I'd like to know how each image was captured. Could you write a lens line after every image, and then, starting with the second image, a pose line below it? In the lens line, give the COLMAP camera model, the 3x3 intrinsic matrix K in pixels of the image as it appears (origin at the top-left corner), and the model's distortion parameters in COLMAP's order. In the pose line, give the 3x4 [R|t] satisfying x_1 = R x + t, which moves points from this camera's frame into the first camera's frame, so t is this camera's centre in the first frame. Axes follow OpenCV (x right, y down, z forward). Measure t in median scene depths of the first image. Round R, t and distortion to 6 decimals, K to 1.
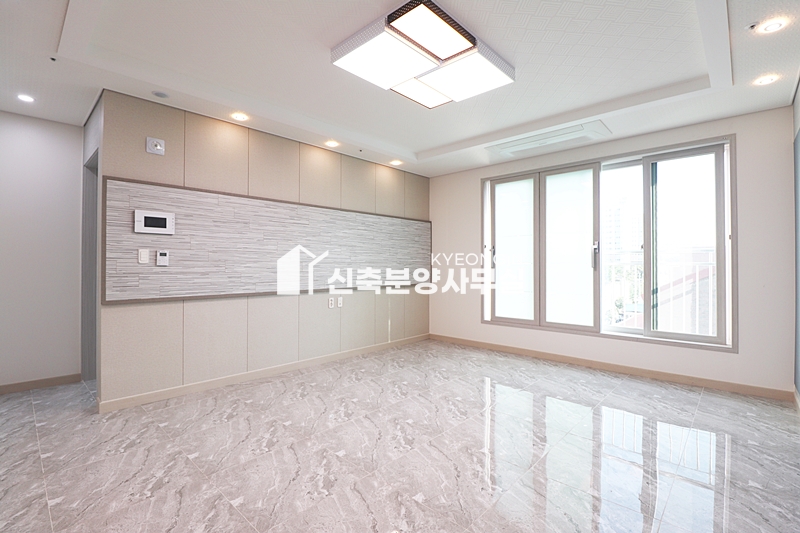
lens RADIAL K [[368.4, 0, 405.2], [0, 368.4, 269.9], [0, 0, 1]] dist [-0.005604, -0.009834]
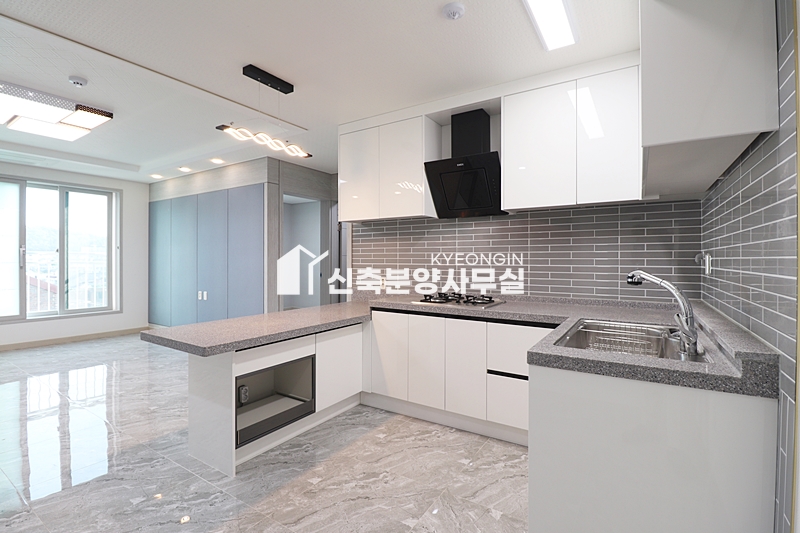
lens RADIAL K [[368.4, 0, 412.5], [0, 368.4, 262.8], [0, 0, 1]] dist [-0.005604, -0.009834]
pose [[-0.189282, -0.008171, 0.981889, -0.987624], [0.006719, 0.999931, 0.009616, -0.021328], [-0.981900, 0.008418, -0.189214, -0.045574]]
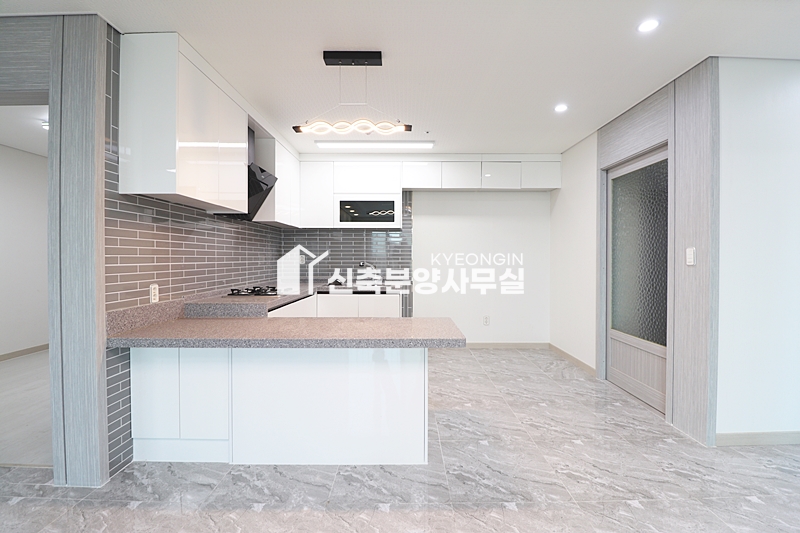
lens RADIAL K [[368.4, 0, 407.2], [0, 368.4, 262.7], [0, 0, 1]] dist [-0.005604, -0.009834]
pose [[-0.728601, 0.009491, -0.684873, 0.115038], [-0.006452, 0.999765, 0.020718, -0.028203], [0.684908, 0.019514, -0.728368, 0.616289]]
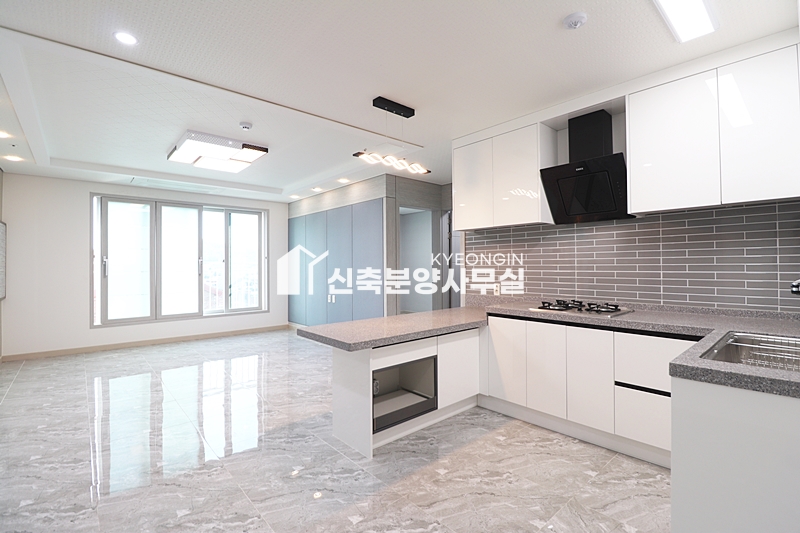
lens RADIAL K [[368.4, 0, 411.2], [0, 368.4, 263.4], [0, 0, 1]] dist [-0.005604, -0.009834]
pose [[0.086227, 0.004314, 0.996266, -1.025494], [0.016751, 0.999843, -0.005780, -0.027179], [-0.996135, 0.017186, 0.086141, -0.009957]]
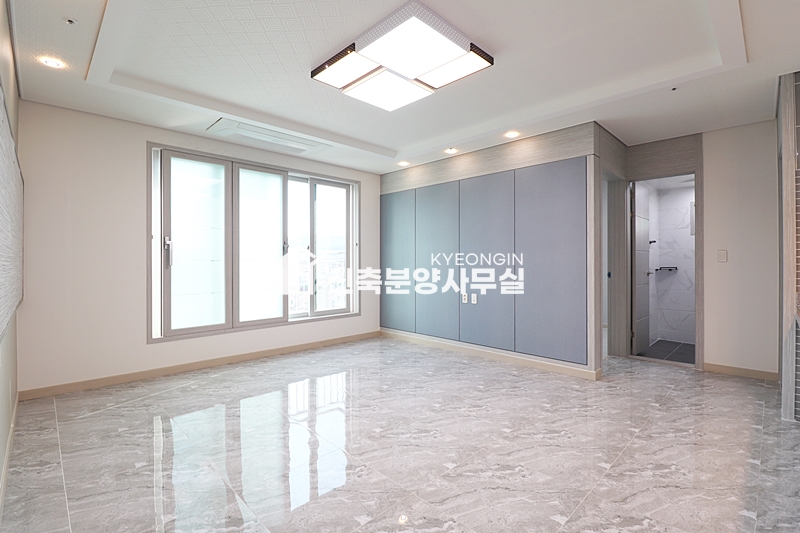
lens RADIAL K [[368.4, 0, 415.0], [0, 368.4, 265.1], [0, 0, 1]] dist [-0.005604, -0.009834]
pose [[0.035186, -0.013715, 0.999287, -0.656495], [0.013546, 0.999821, 0.013245, -0.014466], [-0.999289, 0.013071, 0.035365, 0.619489]]
